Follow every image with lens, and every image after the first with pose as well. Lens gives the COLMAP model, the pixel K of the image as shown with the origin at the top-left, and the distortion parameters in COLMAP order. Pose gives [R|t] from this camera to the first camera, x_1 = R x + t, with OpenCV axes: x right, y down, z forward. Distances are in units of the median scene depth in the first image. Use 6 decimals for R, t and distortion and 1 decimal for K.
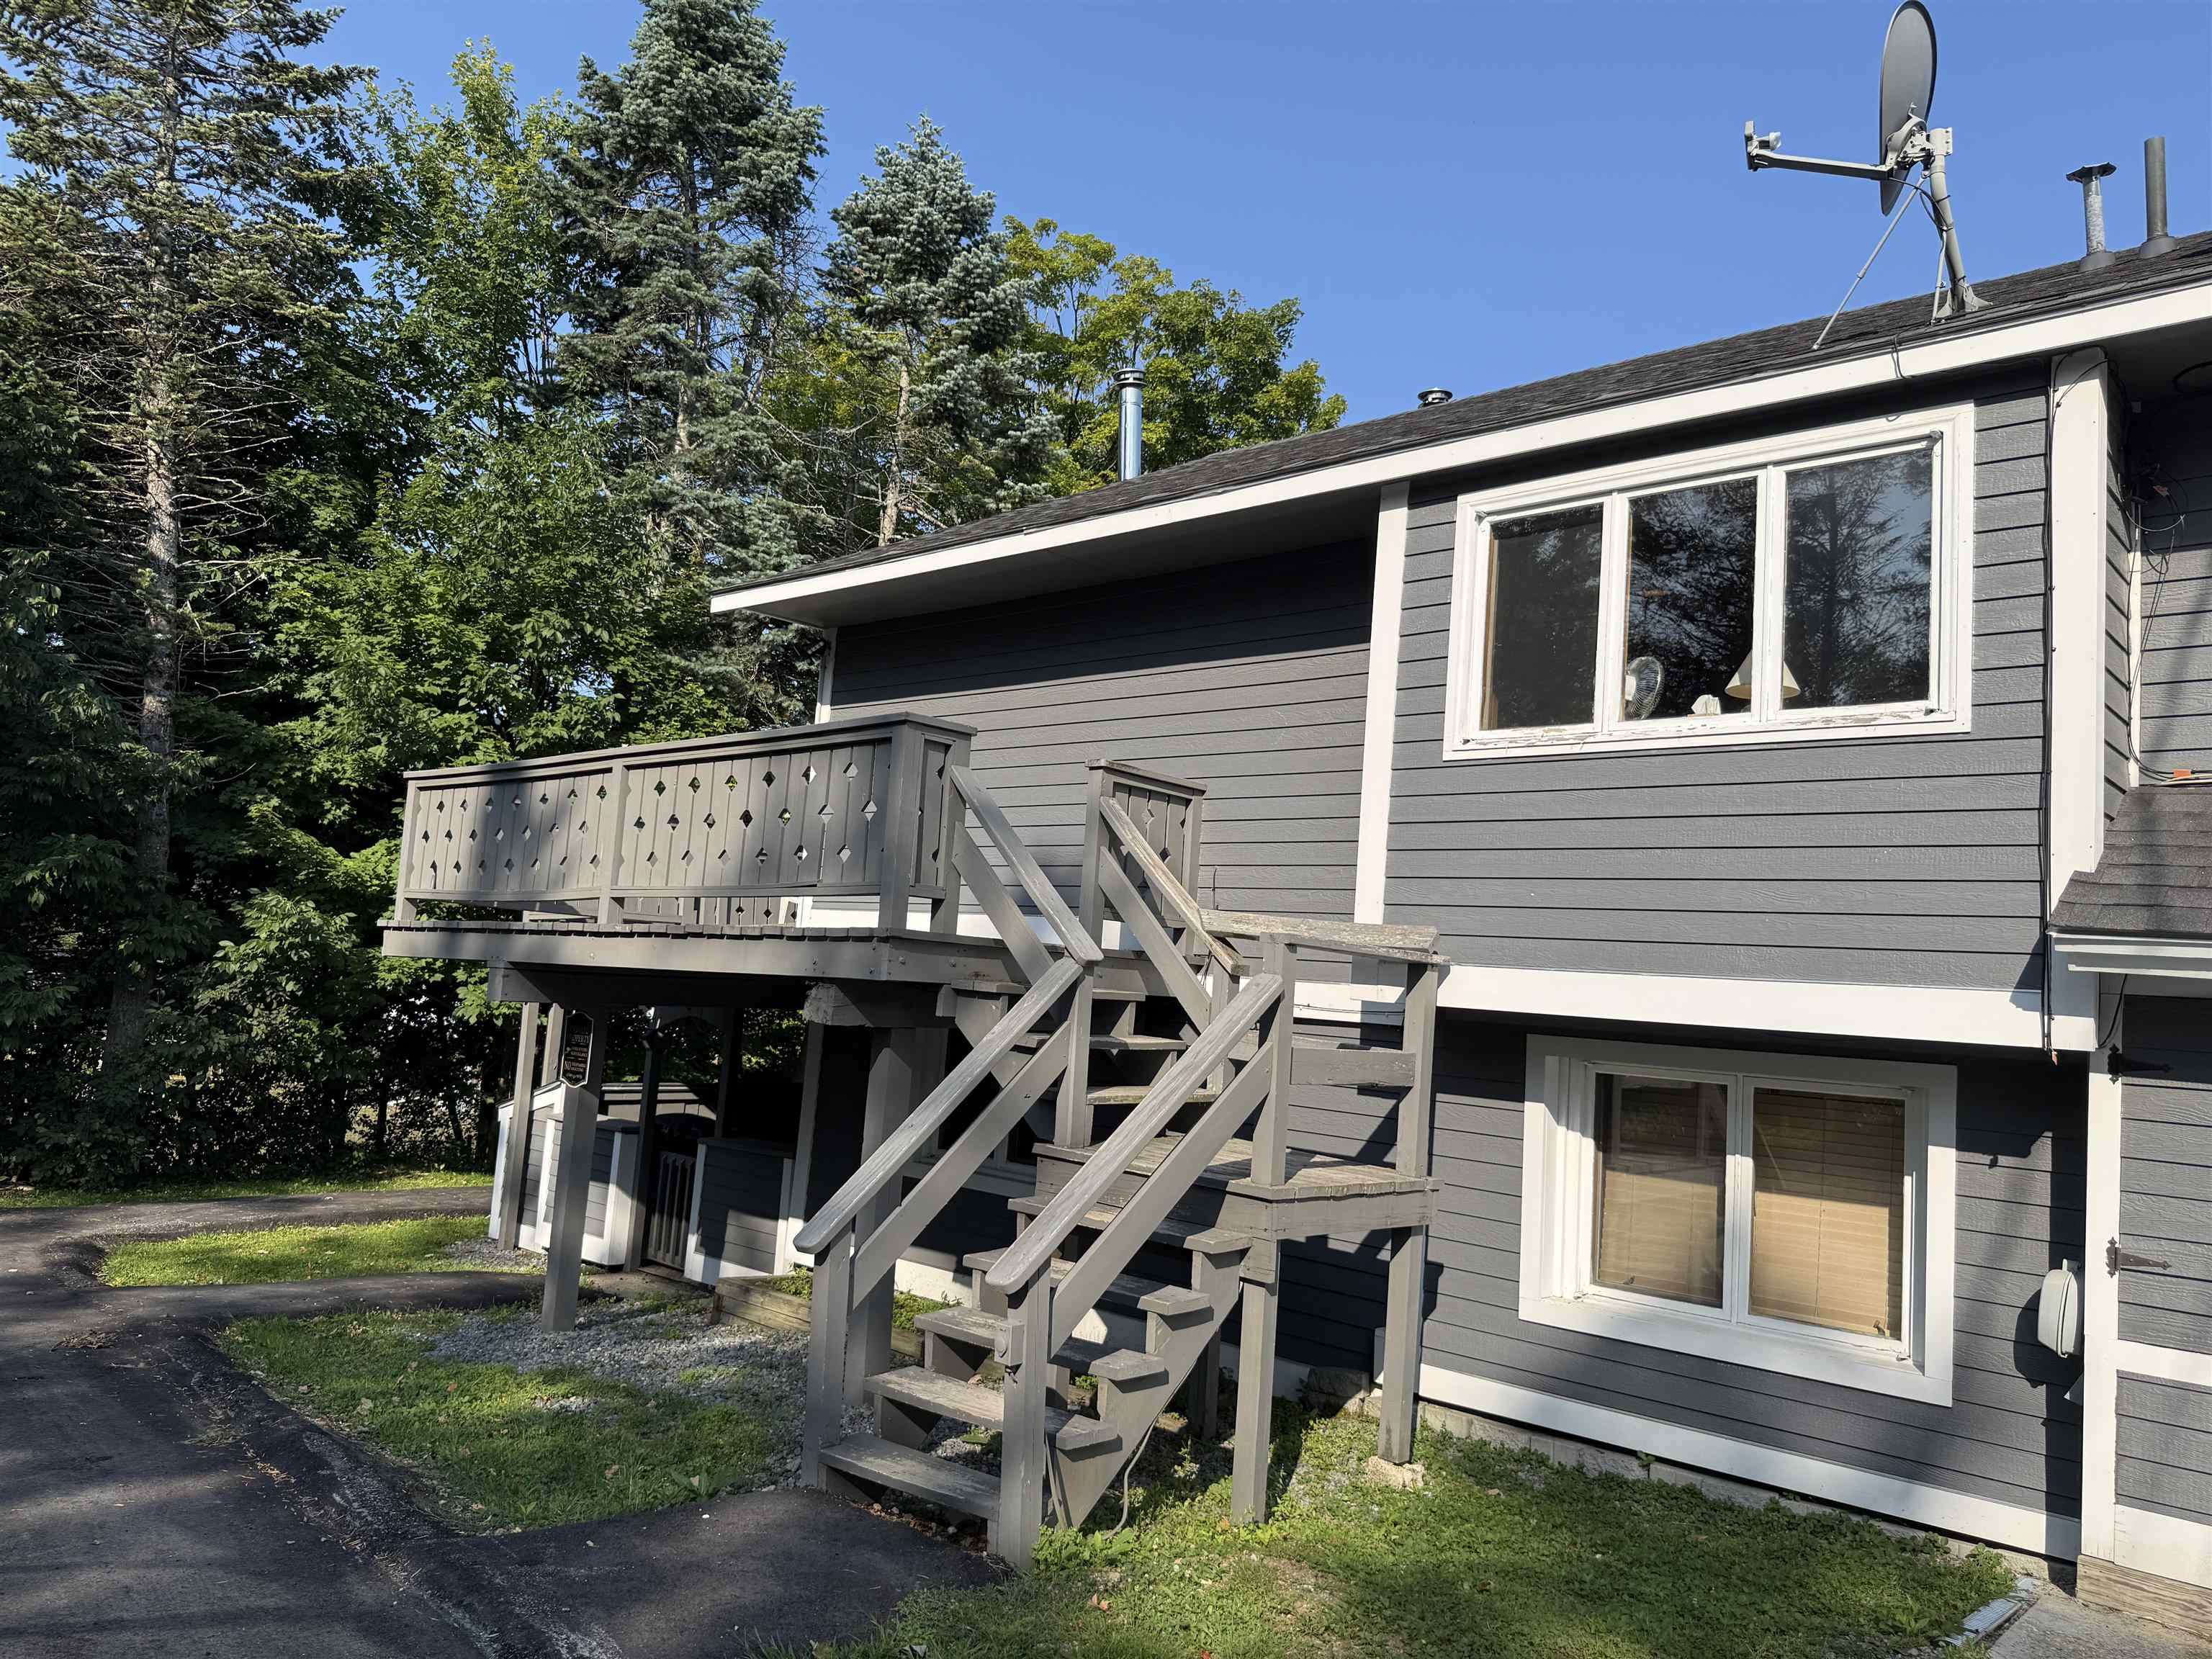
lens RADIAL K [[1551.0, 0, 1106.0], [0, 1551.0, 829.5], [0, 0, 1]] dist [0.094977, -0.140111]
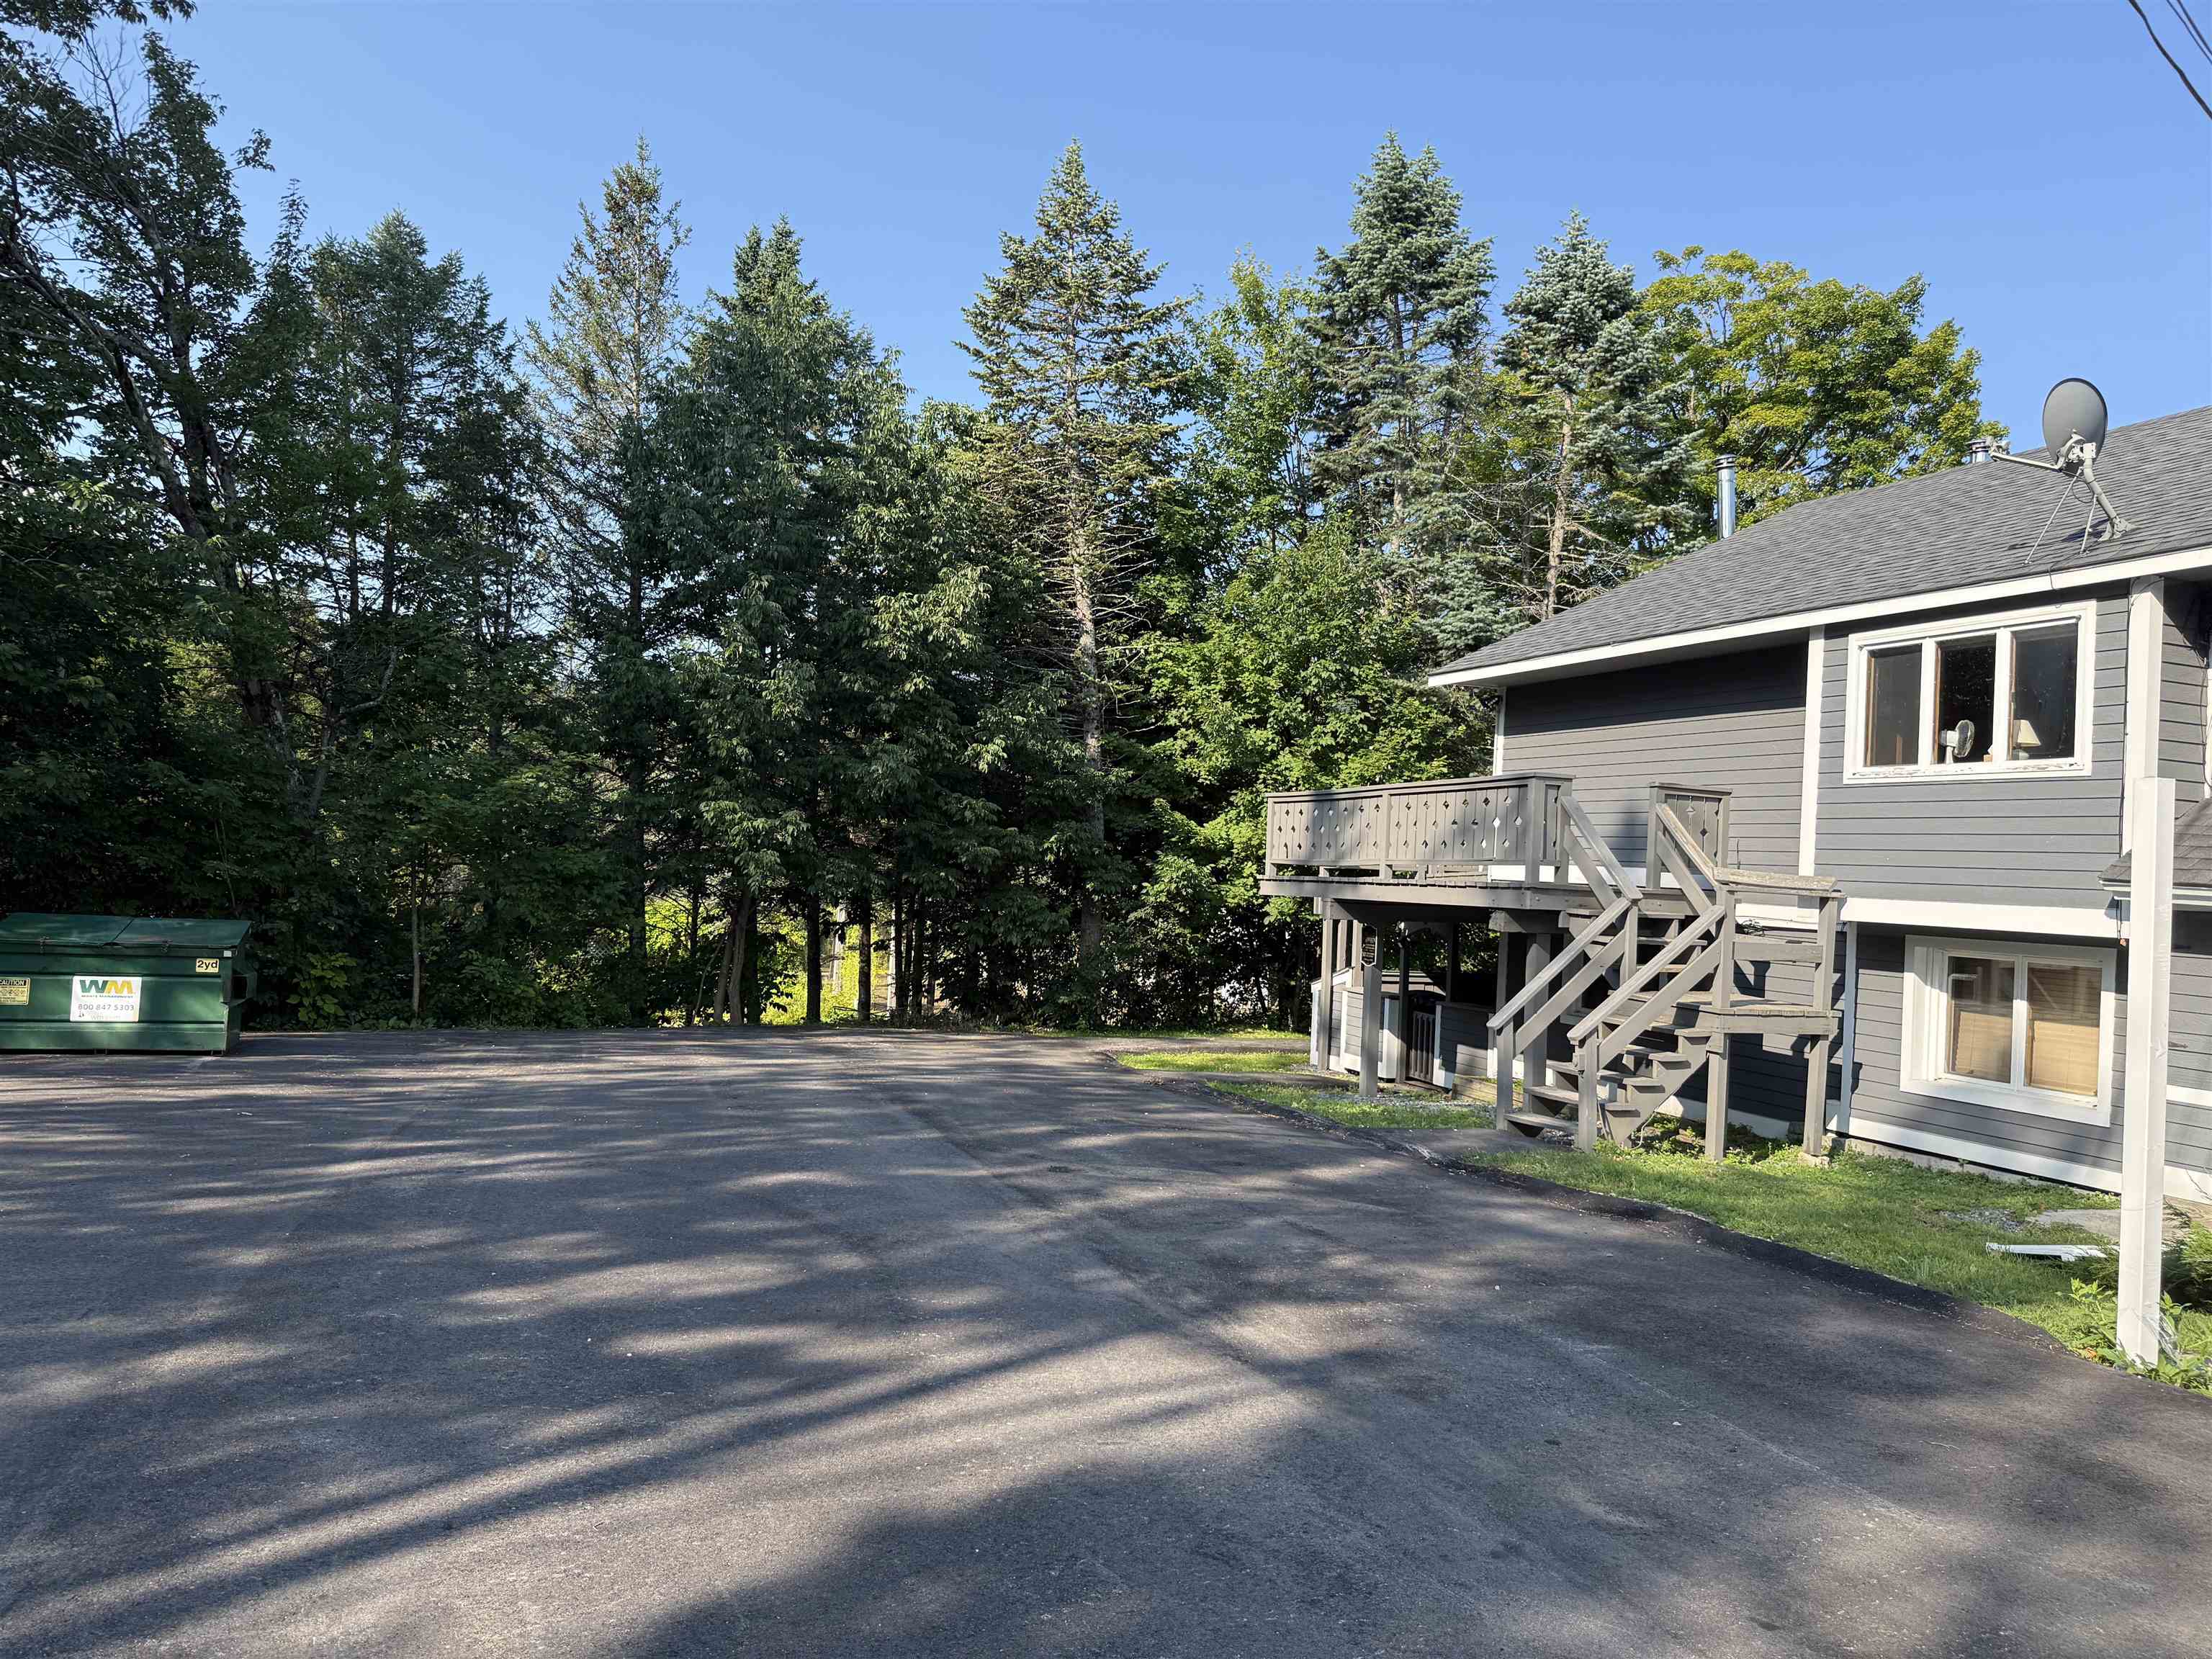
lens RADIAL K [[1551.0, 0, 1106.0], [0, 1551.0, 829.5], [0, 0, 1]] dist [0.094977, -0.140111]
pose [[0.900347, -0.033665, -0.433869, 0.192267], [0.056924, 0.997548, 0.040723, -0.093010], [0.431434, -0.061362, 0.900055, -0.819653]]
